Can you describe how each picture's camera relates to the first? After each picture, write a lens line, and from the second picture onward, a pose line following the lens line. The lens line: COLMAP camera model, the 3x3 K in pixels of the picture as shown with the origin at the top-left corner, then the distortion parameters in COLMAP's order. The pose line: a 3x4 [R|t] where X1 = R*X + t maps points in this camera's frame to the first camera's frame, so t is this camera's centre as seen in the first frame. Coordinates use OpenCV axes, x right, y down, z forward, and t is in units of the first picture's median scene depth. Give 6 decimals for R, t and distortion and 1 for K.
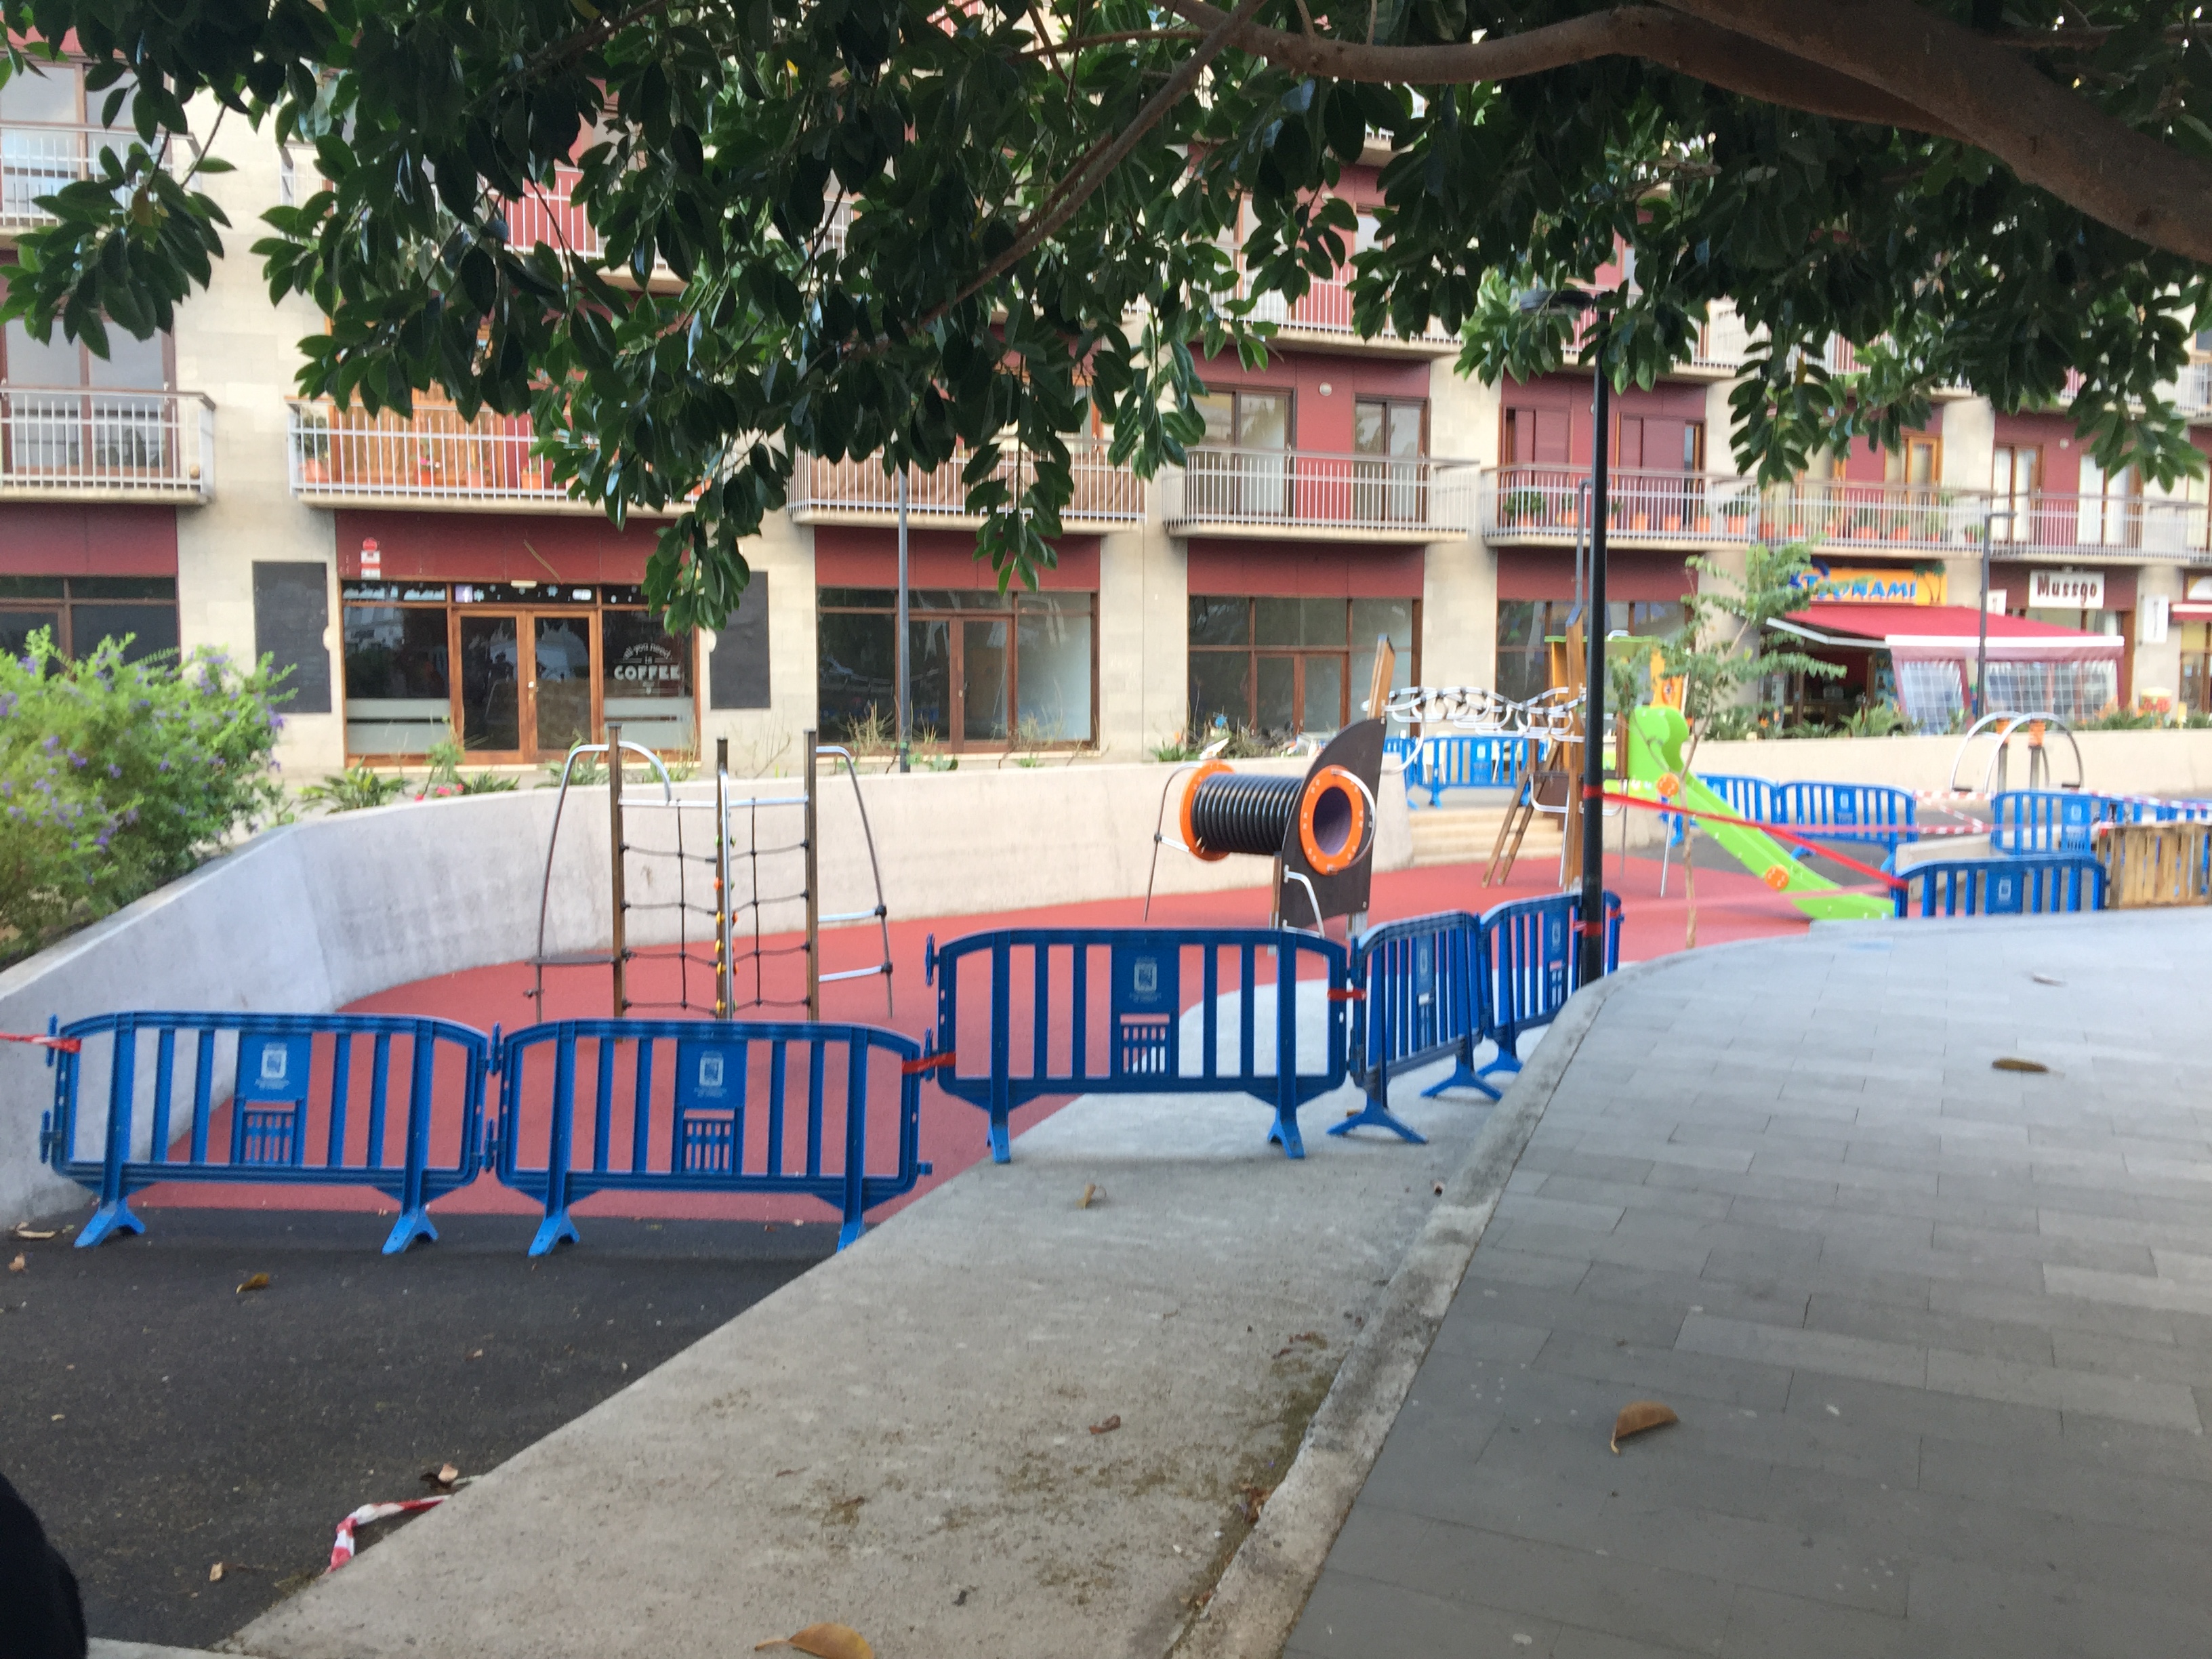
lens RADIAL K [[1842.5, 0, 1106.0], [0, 1842.5, 829.5], [0, 0, 1]] dist [-0.002169, -0.014609]
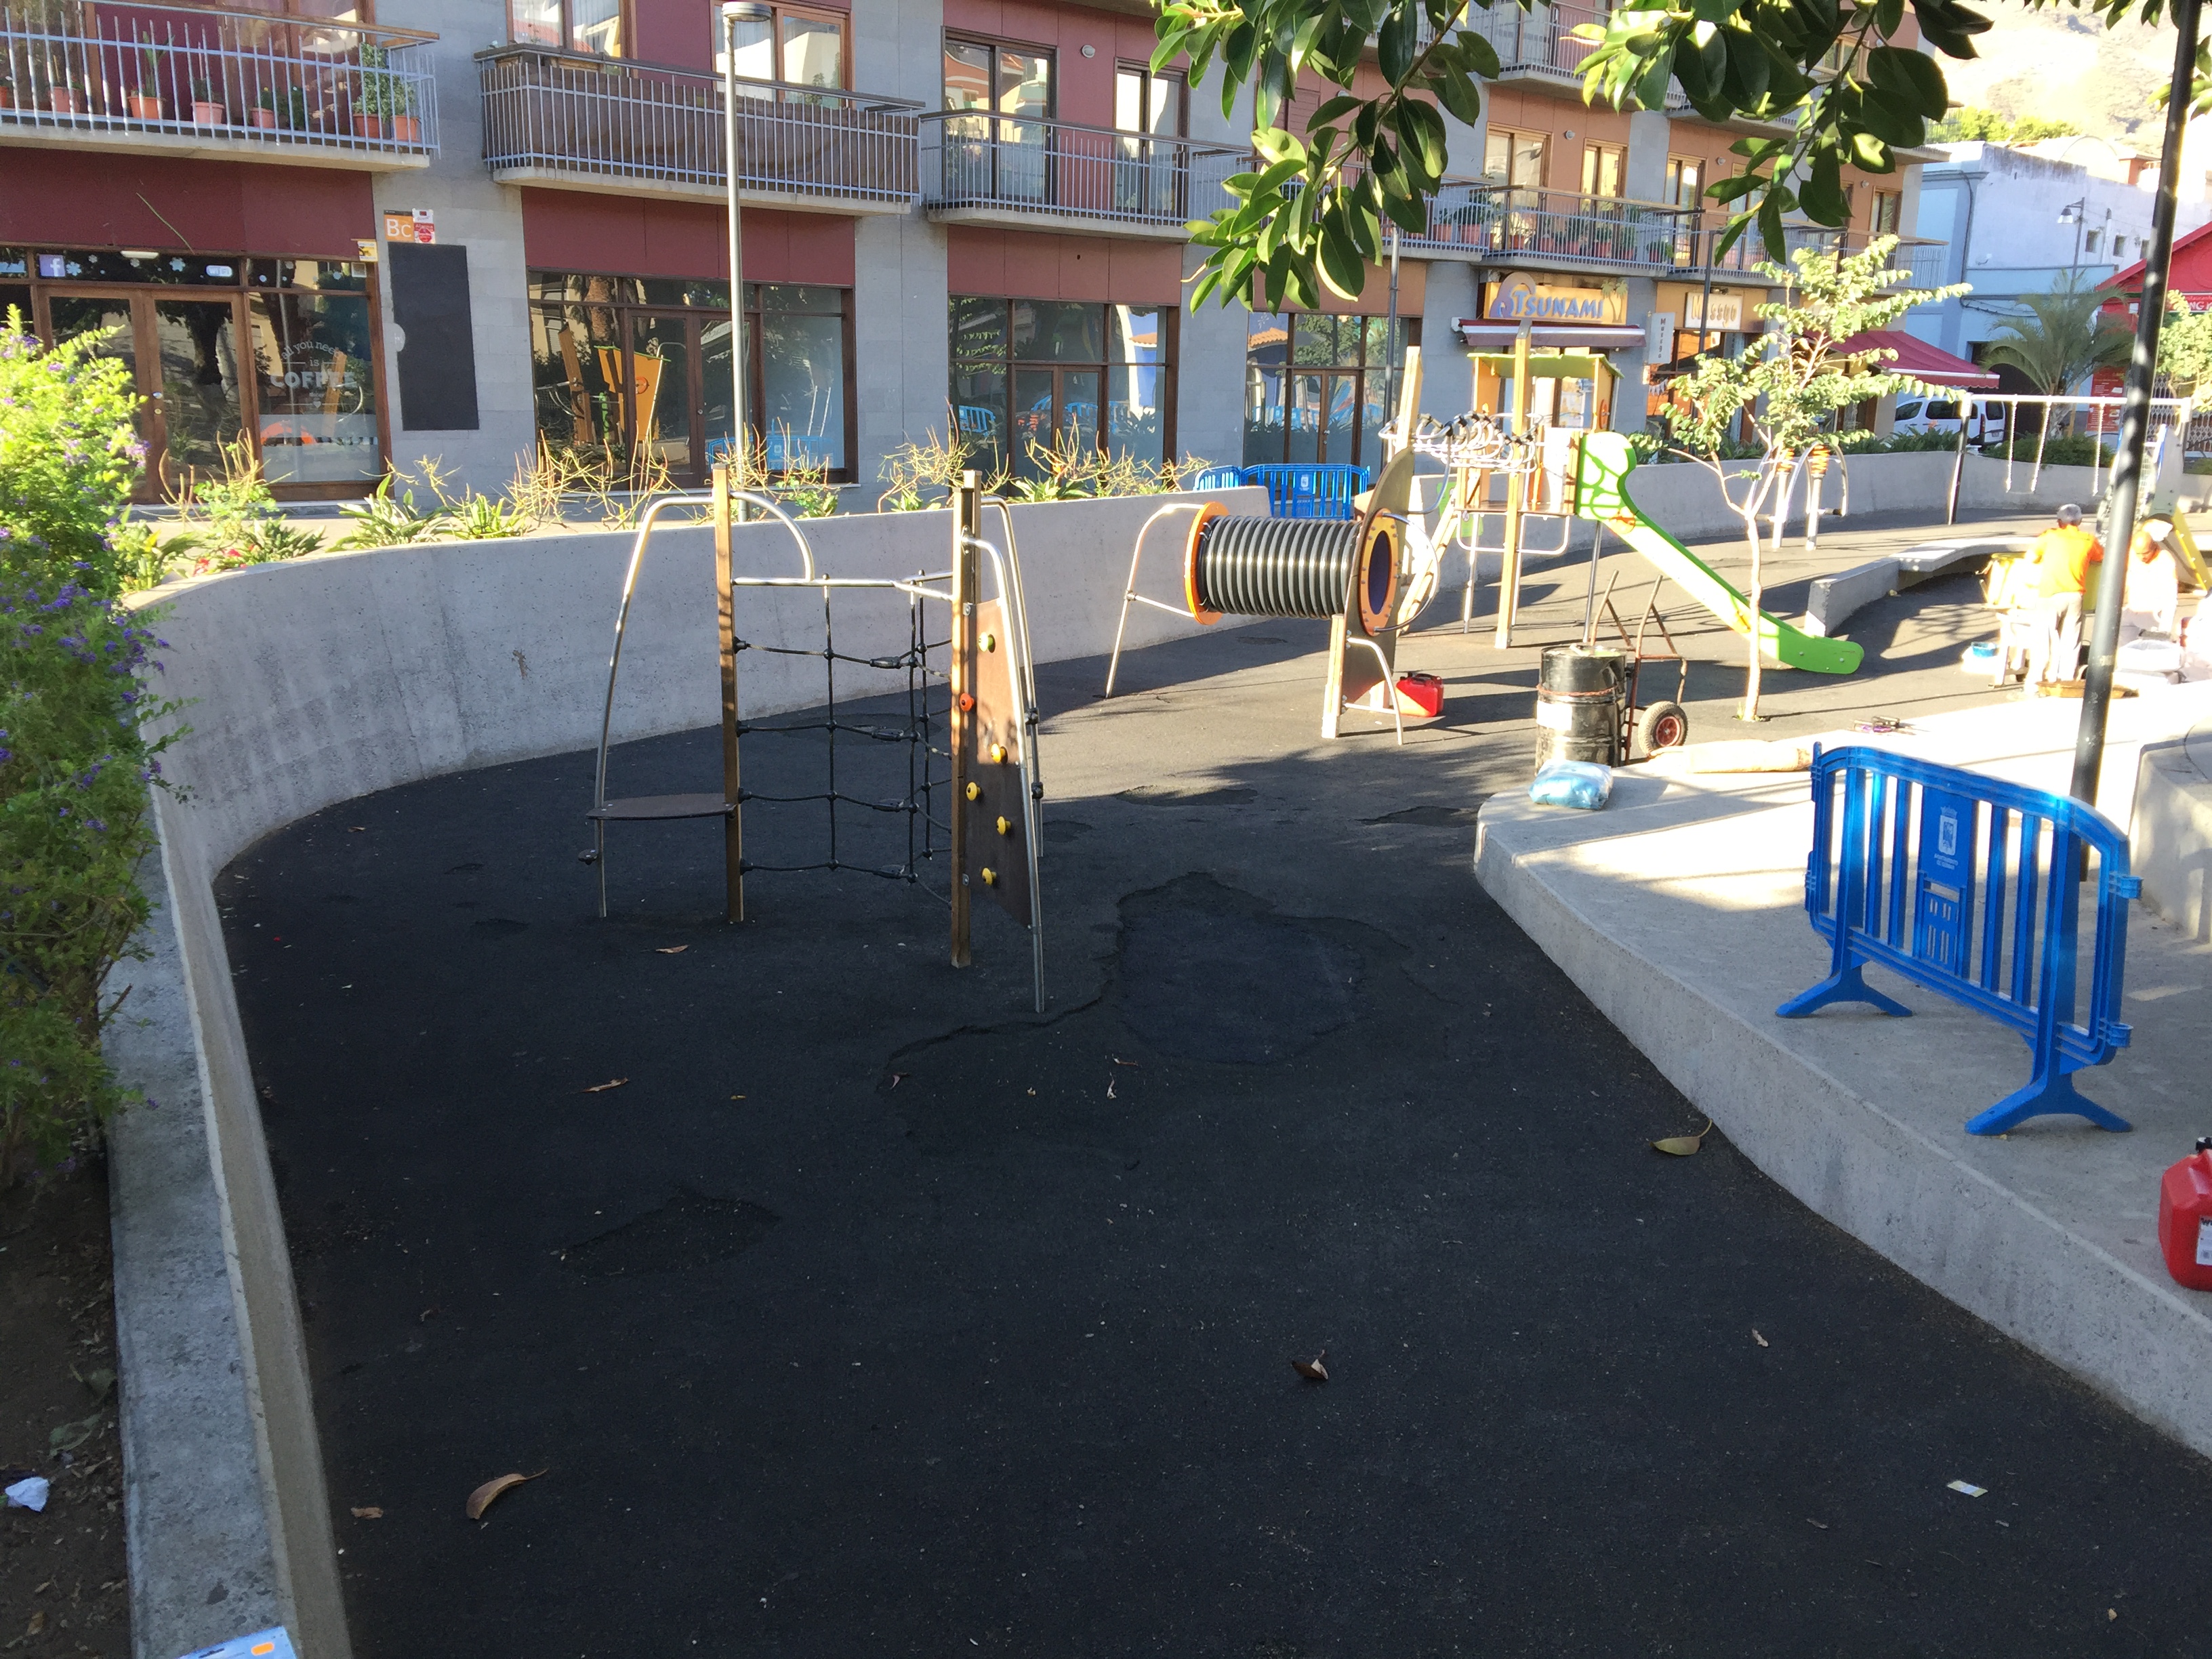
lens RADIAL K [[1872.6, 0, 1105.4], [0, 1872.6, 774.2], [0, 0, 1]] dist [0.006046, -0.008365]
pose [[0.951676, -0.052314, 0.302614, -0.181902], [0.015077, 0.992155, 0.124100, -0.014533], [-0.306732, -0.113541, 0.944999, 0.150707]]
